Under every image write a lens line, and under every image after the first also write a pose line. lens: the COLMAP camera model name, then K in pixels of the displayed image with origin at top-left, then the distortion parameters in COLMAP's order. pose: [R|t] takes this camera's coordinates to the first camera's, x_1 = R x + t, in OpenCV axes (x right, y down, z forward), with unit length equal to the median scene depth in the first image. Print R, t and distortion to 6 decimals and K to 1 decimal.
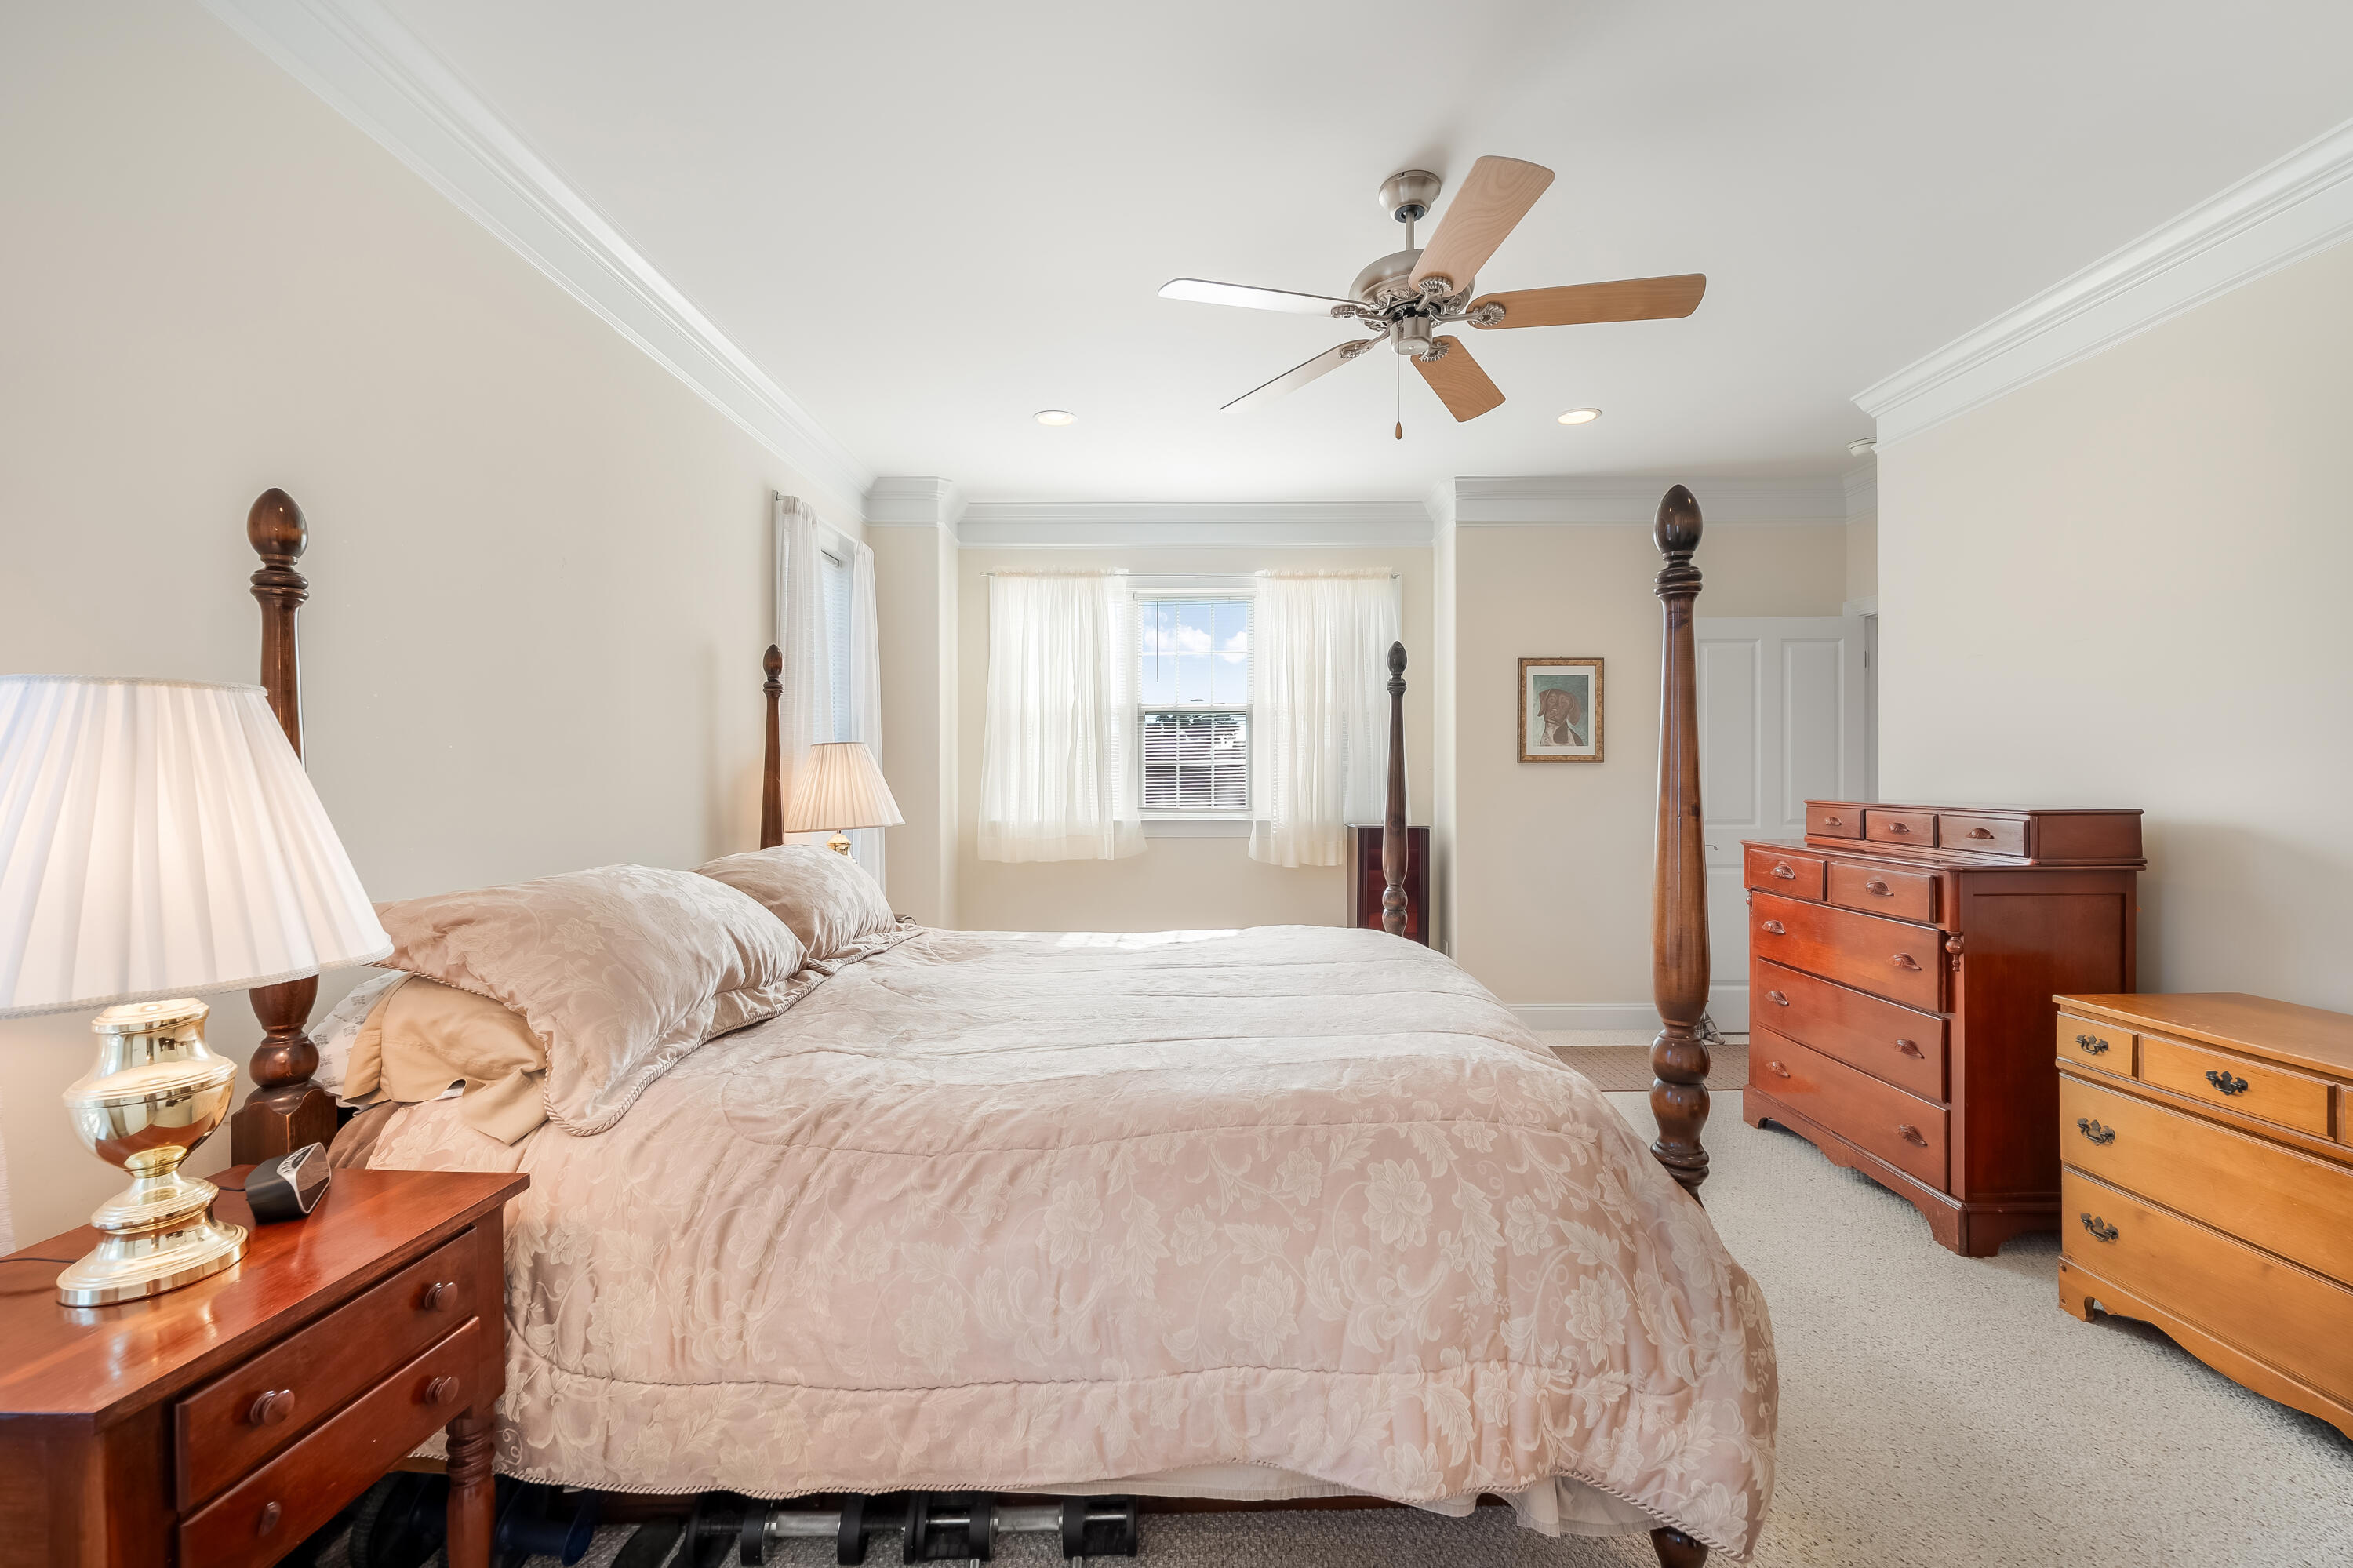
lens RADIAL K [[972.8, 0, 1167.6], [0, 972.8, 766.2], [0, 0, 1]] dist [0.002069, -0.000664]
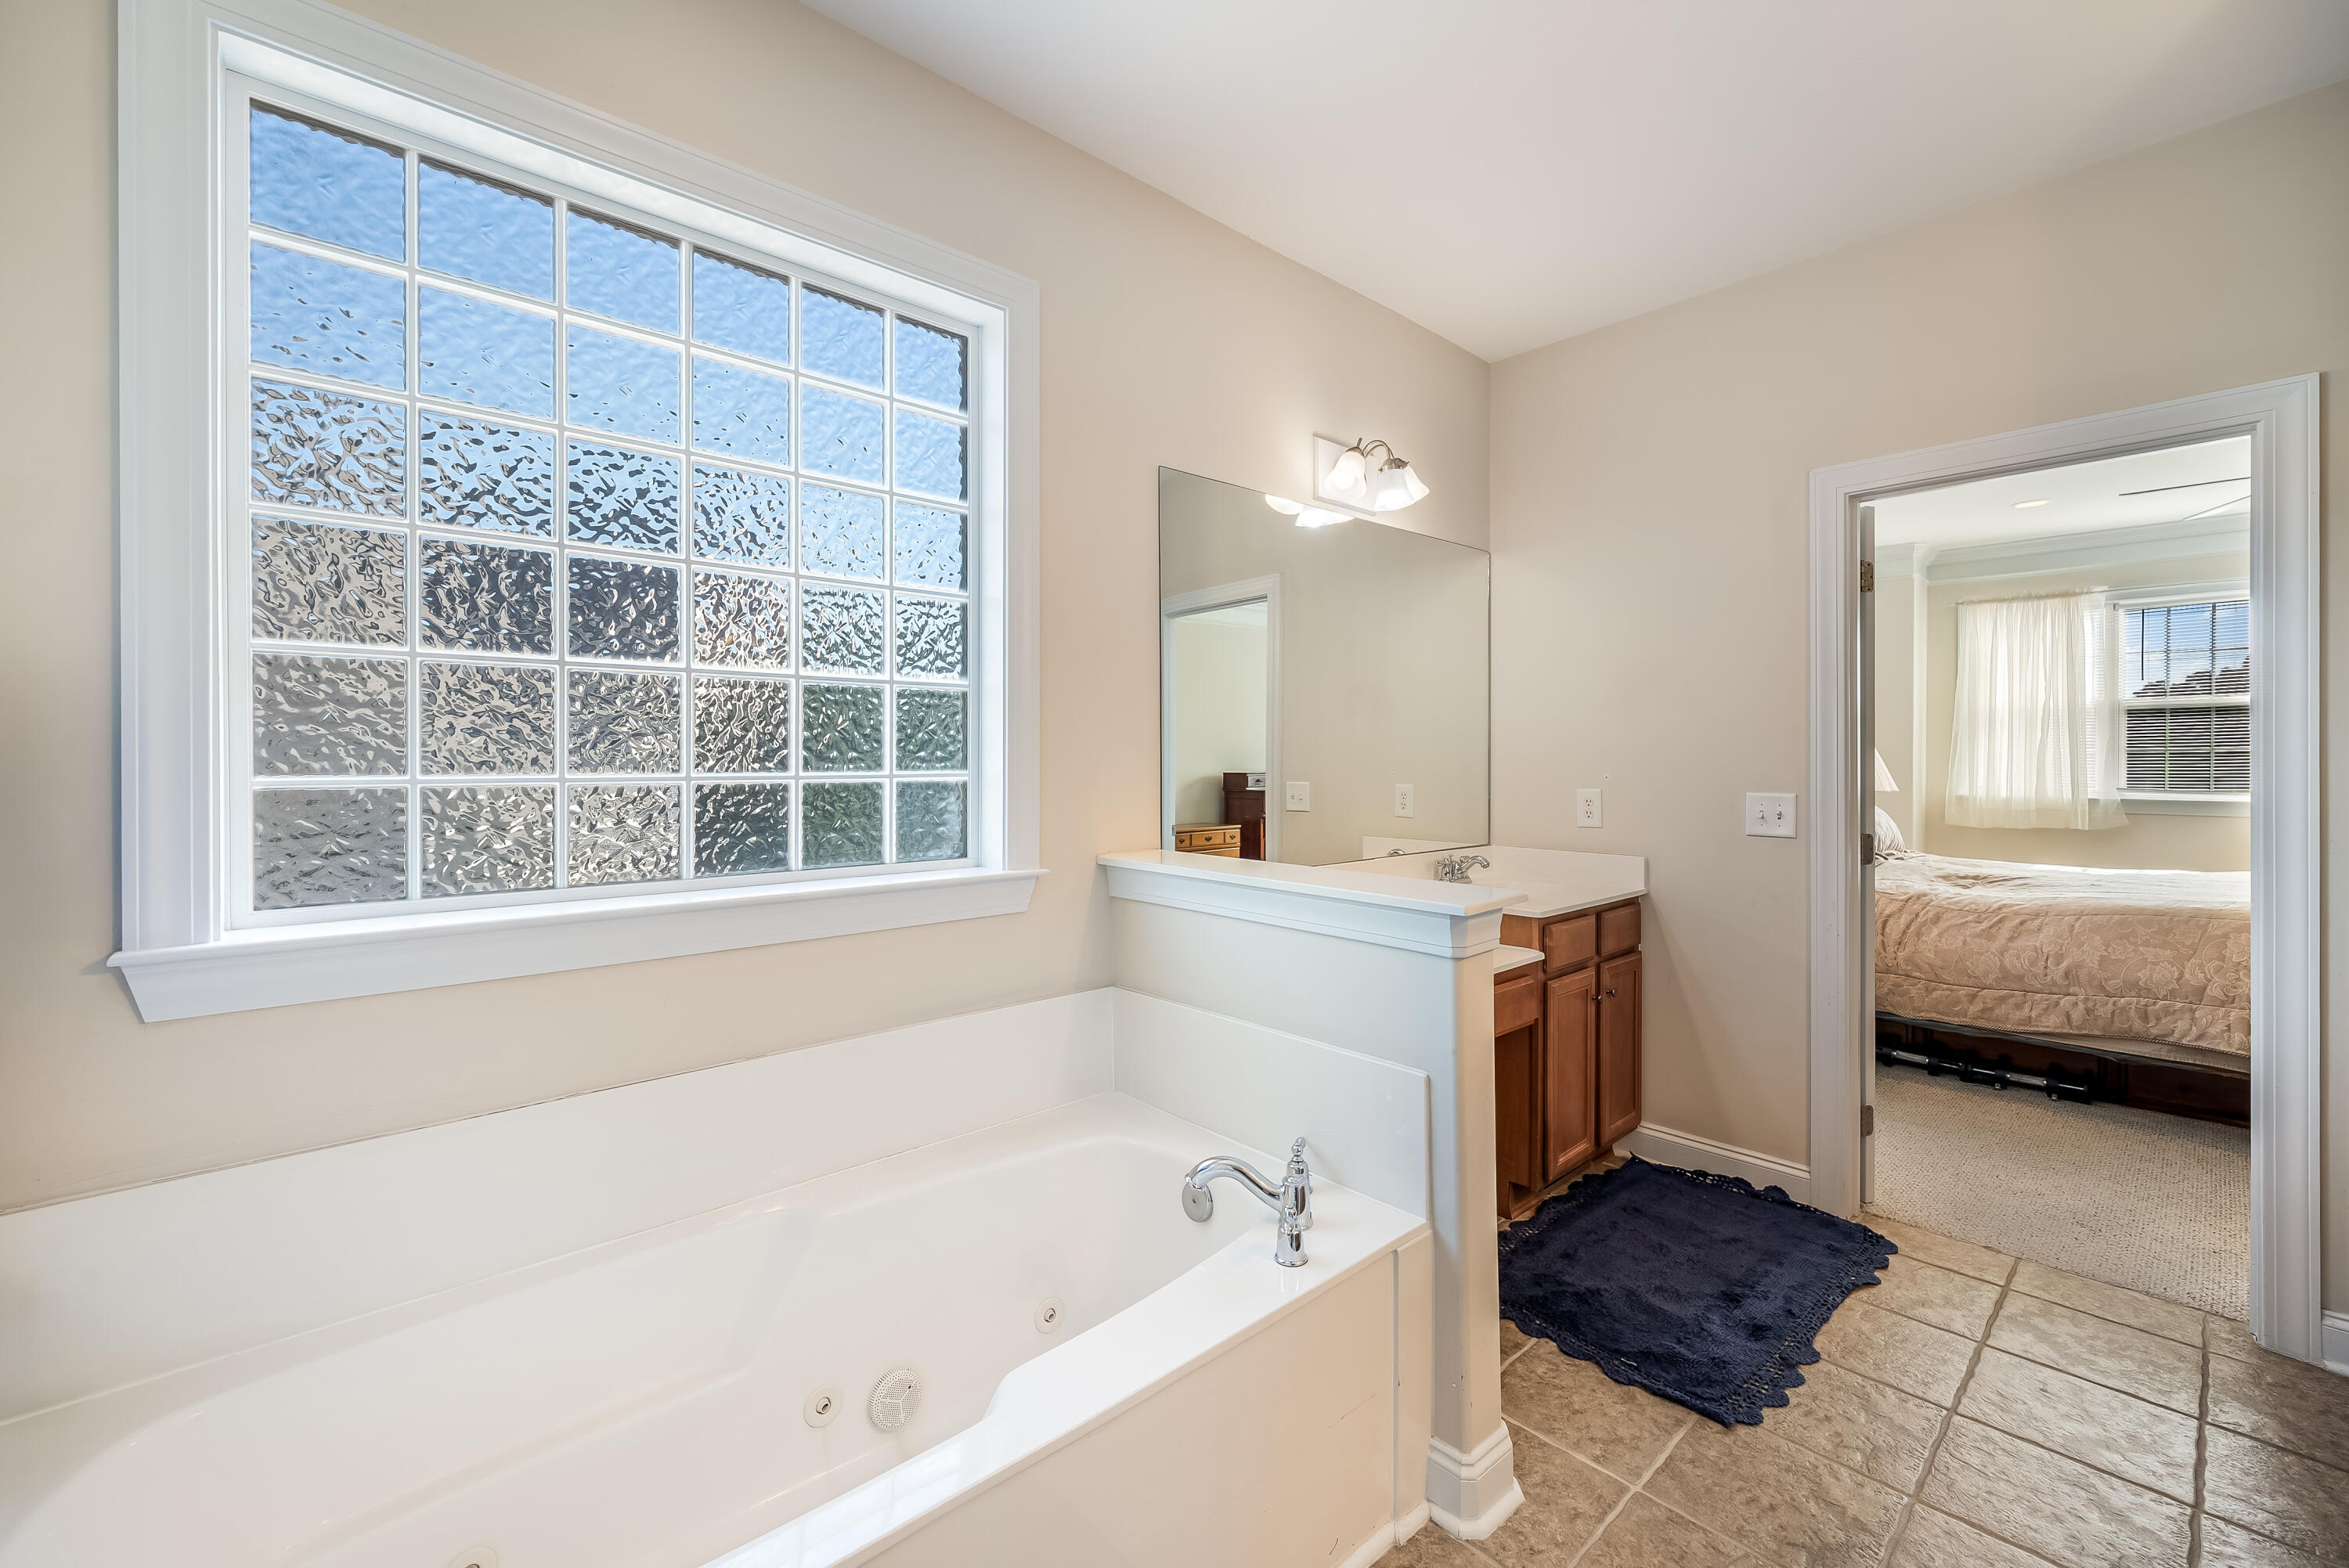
lens RADIAL K [[971.0, 0, 1165.6], [0, 971.0, 766.3], [0, 0, 1]] dist [0.002069, -0.000664]
pose [[0.680706, 0.008362, -0.732509, 0.180538], [0.005703, 0.999844, 0.016713, -0.034438], [0.732534, -0.015554, 0.680552, -2.450317]]
